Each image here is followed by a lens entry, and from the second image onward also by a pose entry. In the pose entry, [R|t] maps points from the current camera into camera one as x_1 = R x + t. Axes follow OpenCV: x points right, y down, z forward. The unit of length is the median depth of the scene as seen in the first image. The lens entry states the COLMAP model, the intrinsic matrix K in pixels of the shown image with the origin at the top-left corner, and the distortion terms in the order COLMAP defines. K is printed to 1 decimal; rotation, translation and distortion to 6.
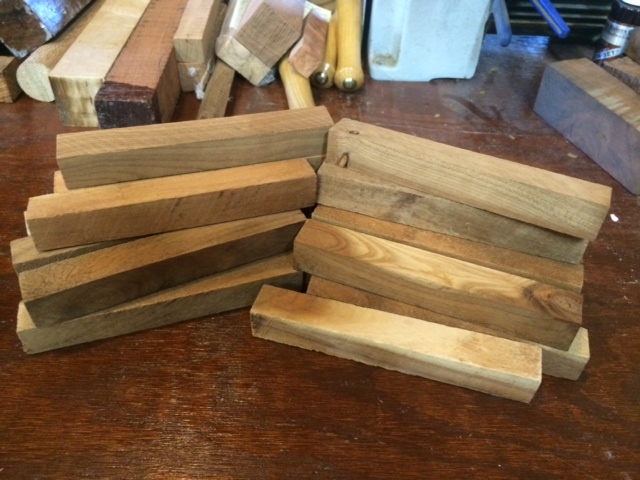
lens RADIAL K [[540.3, 0, 320.0], [0, 540.3, 240.0], [0, 0, 1]] dist [-0.007926, -0.006226]
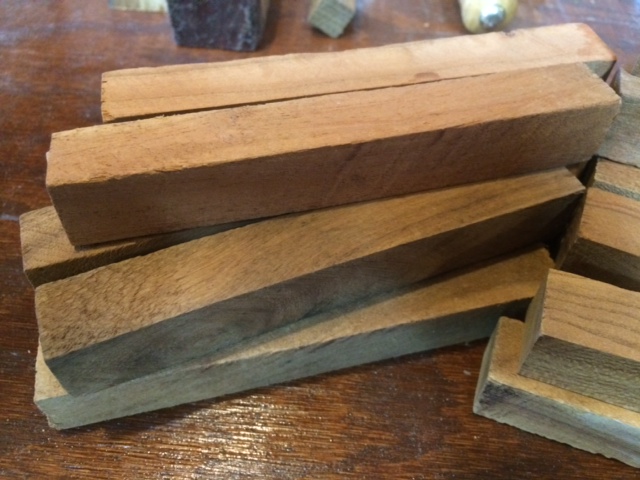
lens RADIAL K [[577.8, 0, 320.0], [0, 577.8, 240.0], [0, 0, 1]] dist [0.042511, -0.007523]
pose [[0.994950, 0.048298, -0.087991, -0.237535], [-0.036320, 0.990454, 0.132974, -0.058315], [0.093573, -0.129107, 0.987206, 0.467551]]
